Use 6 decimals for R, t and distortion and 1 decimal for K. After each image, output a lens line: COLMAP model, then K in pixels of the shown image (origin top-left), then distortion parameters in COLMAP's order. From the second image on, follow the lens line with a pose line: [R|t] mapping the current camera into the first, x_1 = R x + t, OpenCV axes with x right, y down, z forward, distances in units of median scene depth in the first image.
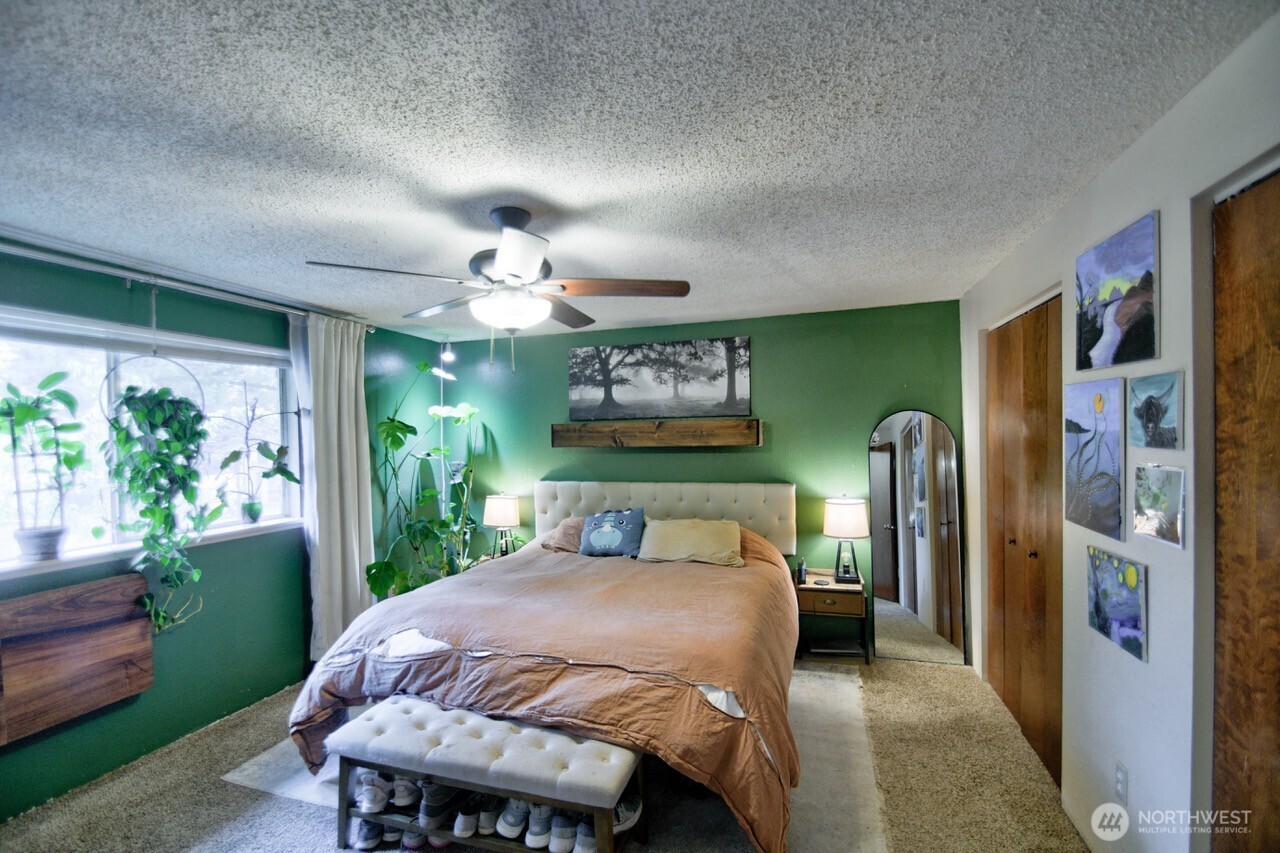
lens RADIAL K [[574.6, 0, 644.2], [0, 574.6, 442.2], [0, 0, 1]] dist [0.000306, -0.008423]
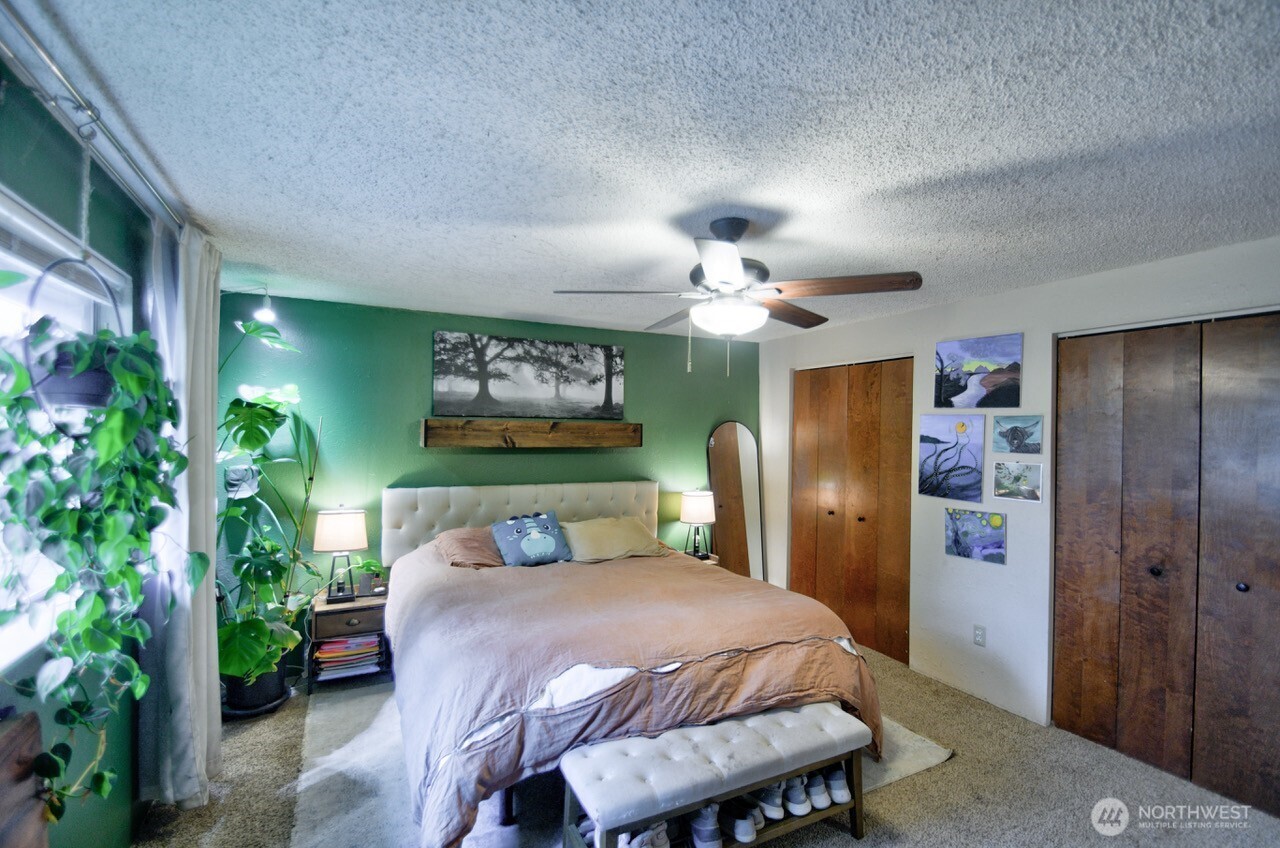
lens RADIAL K [[577.1, 0, 637.0], [0, 577.1, 434.1], [0, 0, 1]] dist [0.003280, -0.013104]
pose [[0.711897, 0.023837, 0.701879, -0.617542], [-0.015783, 0.999714, -0.017945, 0.000323], [-0.702106, 0.001697, 0.712070, 0.220502]]
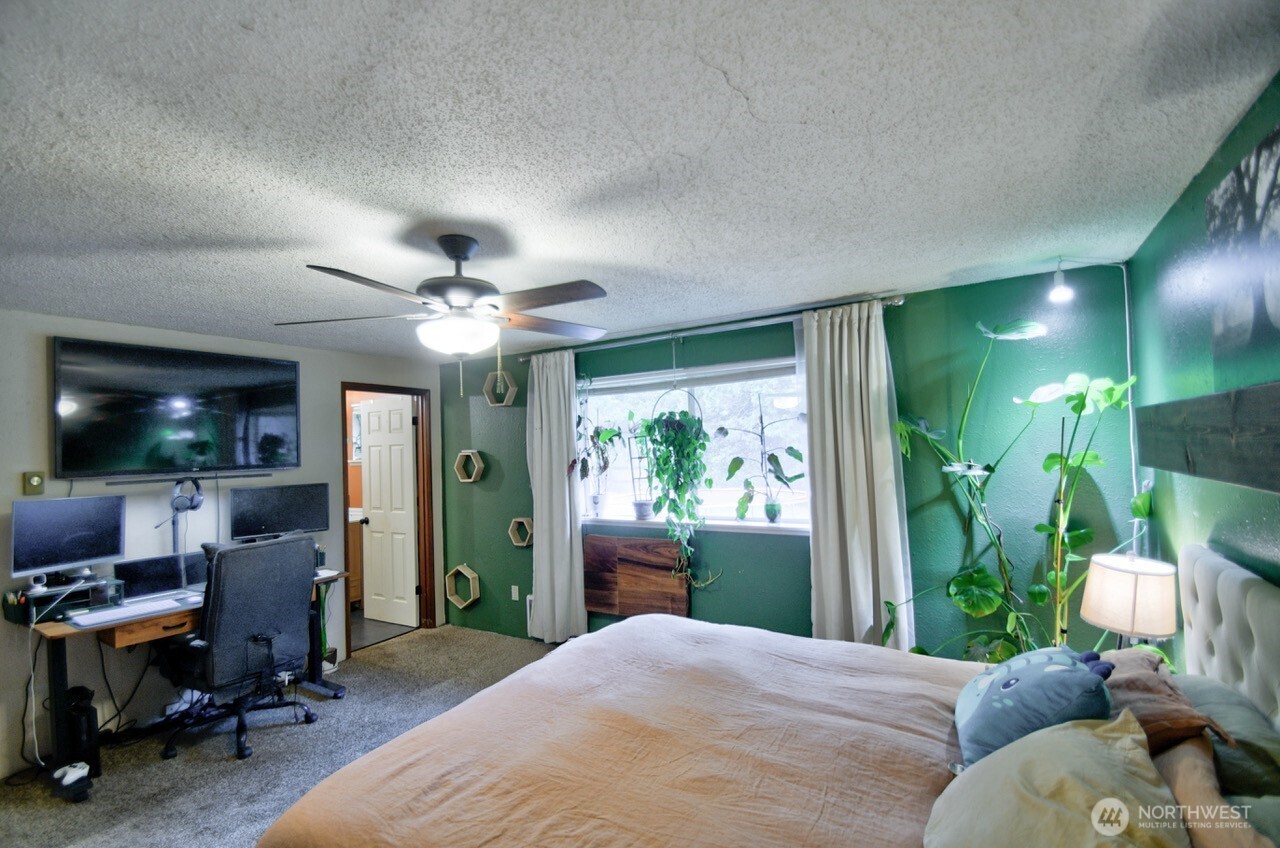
lens RADIAL K [[577.1, 0, 637.0], [0, 577.1, 434.1], [0, 0, 1]] dist [0.003280, -0.013104]
pose [[-0.233475, -0.000931, -0.972362, 0.393859], [0.026999, 0.999608, -0.007440, -0.023012], [0.971988, -0.027990, -0.233358, 0.886479]]
